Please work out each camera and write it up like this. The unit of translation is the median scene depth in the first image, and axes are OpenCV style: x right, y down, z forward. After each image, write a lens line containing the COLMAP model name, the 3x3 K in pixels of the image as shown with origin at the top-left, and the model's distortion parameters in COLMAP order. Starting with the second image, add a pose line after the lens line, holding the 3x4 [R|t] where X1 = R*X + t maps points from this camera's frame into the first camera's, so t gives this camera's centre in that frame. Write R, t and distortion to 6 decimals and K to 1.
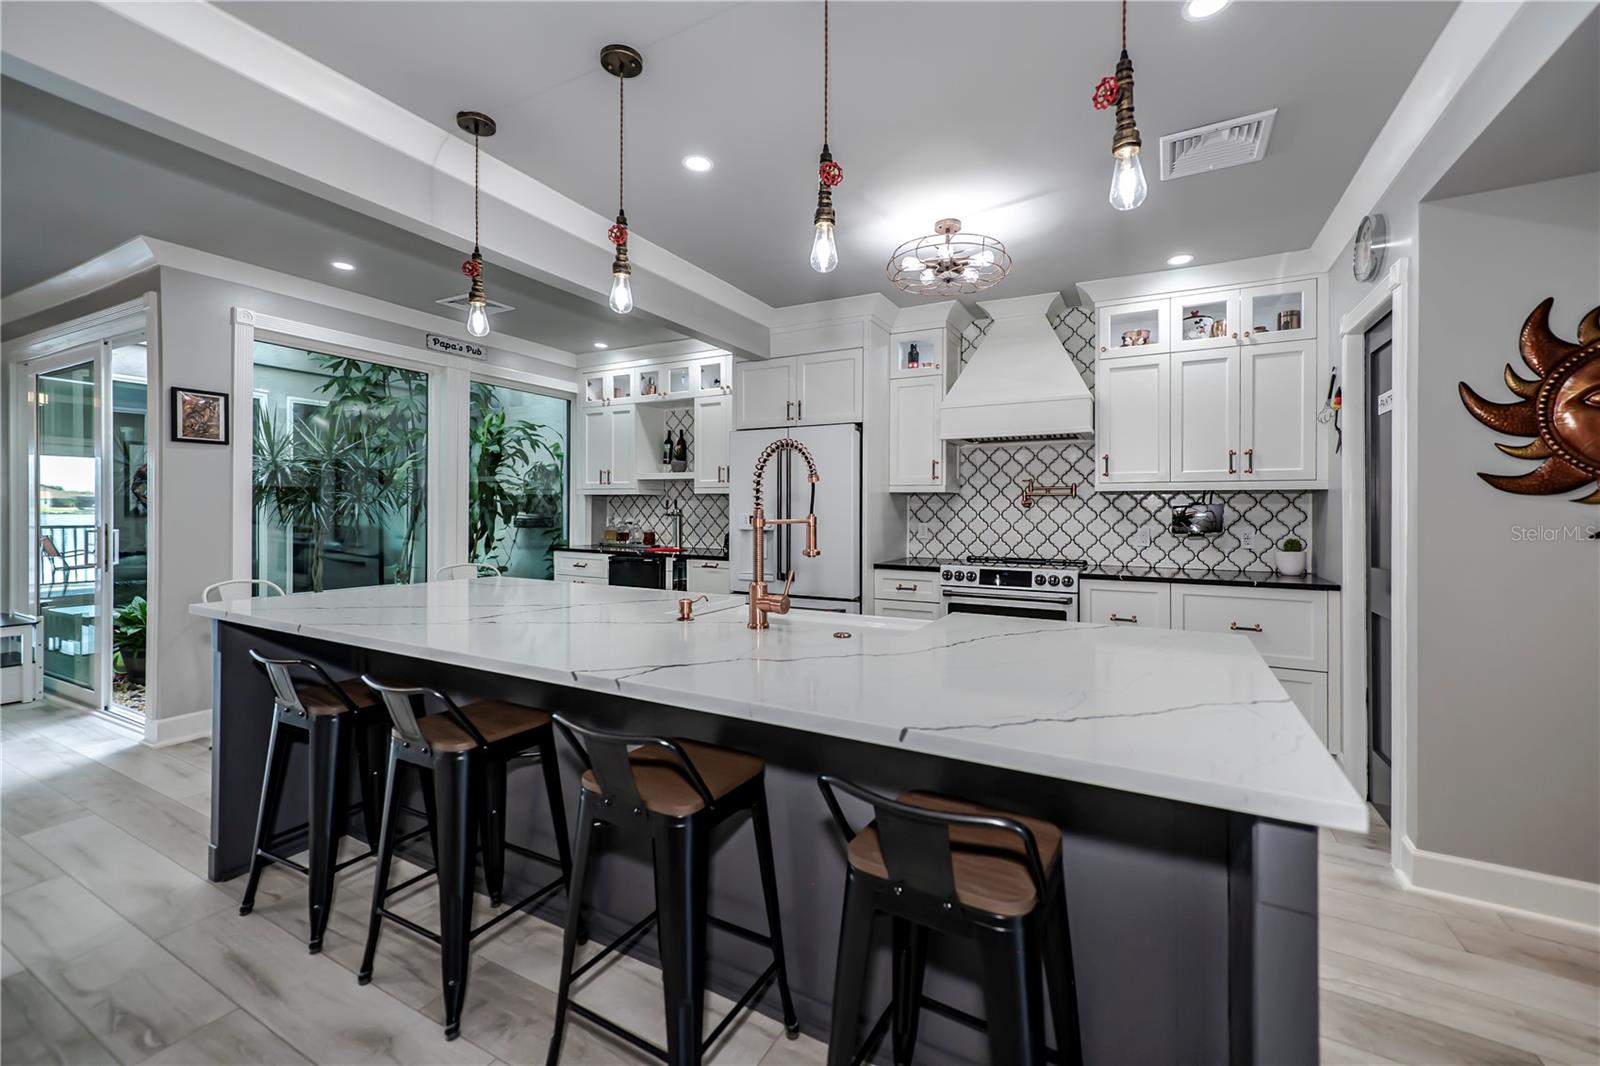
lens RADIAL K [[650.5, 0, 798.5], [0, 650.5, 540.6], [0, 0, 1]] dist [0.013030, 0.000521]
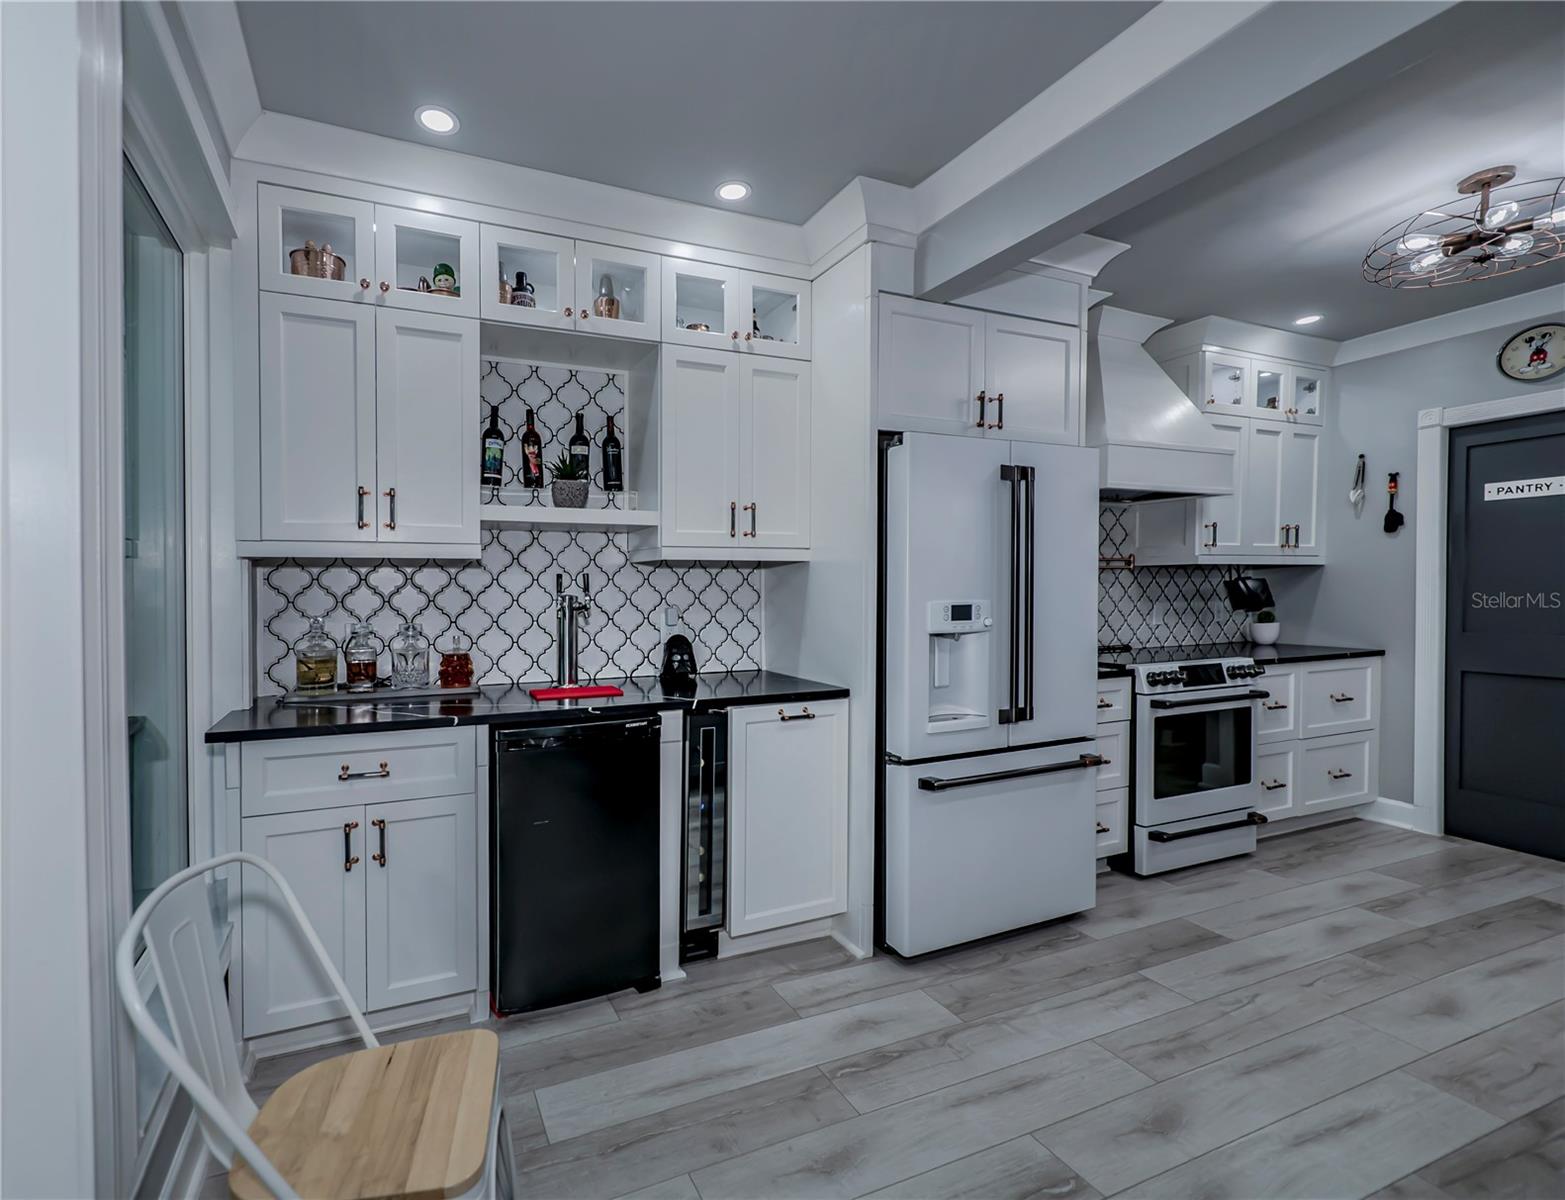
lens RADIAL K [[727.1, 0, 679.2], [0, 727.1, 606.2], [0, 0, 1]] dist [0.005531, 0.002548]
pose [[0.633693, -0.028590, 0.773056, -0.533539], [0.050326, 0.998724, -0.004317, -0.036718], [-0.771946, 0.041640, 0.634323, 0.673521]]
